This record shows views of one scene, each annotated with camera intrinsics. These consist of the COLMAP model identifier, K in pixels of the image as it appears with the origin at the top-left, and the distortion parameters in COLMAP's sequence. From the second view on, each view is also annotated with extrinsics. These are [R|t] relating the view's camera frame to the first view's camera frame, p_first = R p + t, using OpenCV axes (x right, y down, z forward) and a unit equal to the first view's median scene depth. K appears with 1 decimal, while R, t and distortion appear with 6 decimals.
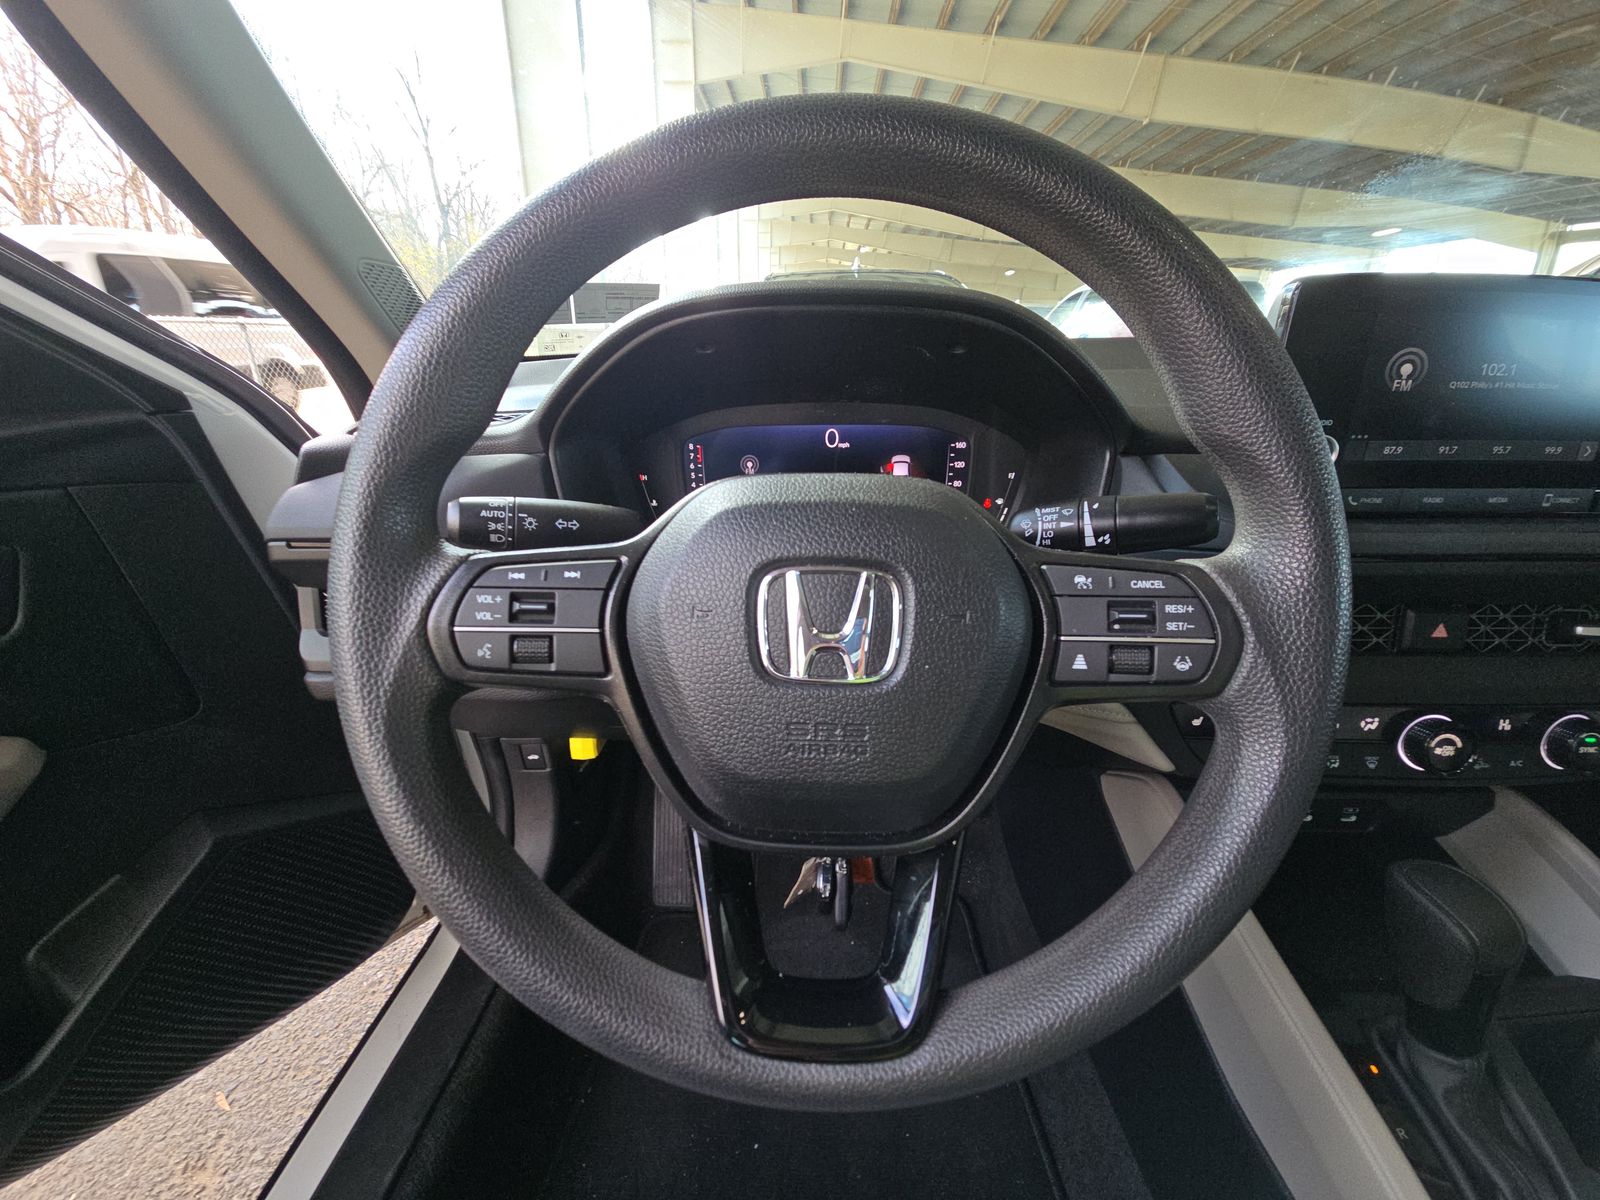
lens RADIAL K [[644.0, 0, 811.9], [0, 644.0, 591.9], [0, 0, 1]] dist [-0.002378, -0.000686]
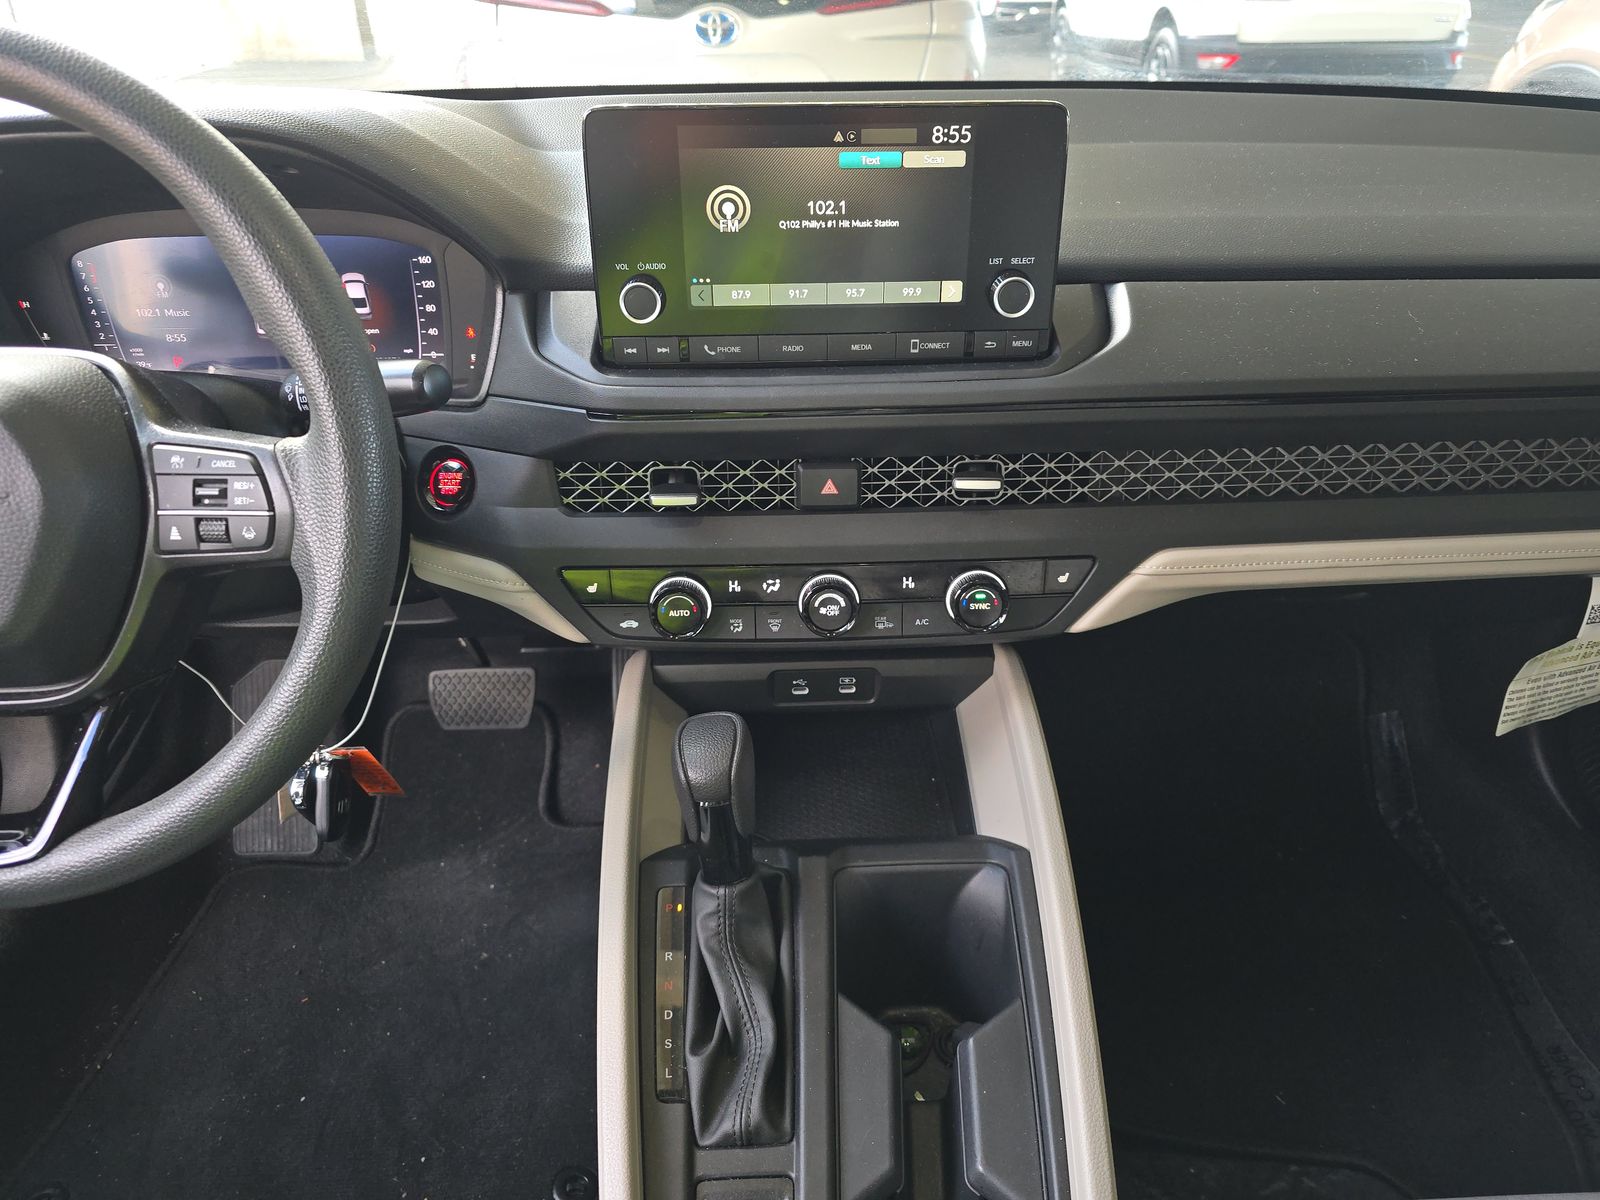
lens RADIAL K [[1067.7, 0, 798.4], [0, 1067.7, 605.9], [0, 0, 1]] dist [-0.003077, -0.001615]
pose [[0.997658, -0.027795, 0.062493, 0.839898], [0.015849, 0.982782, 0.184087, -0.057691], [-0.066534, -0.182665, 0.980921, -0.580666]]
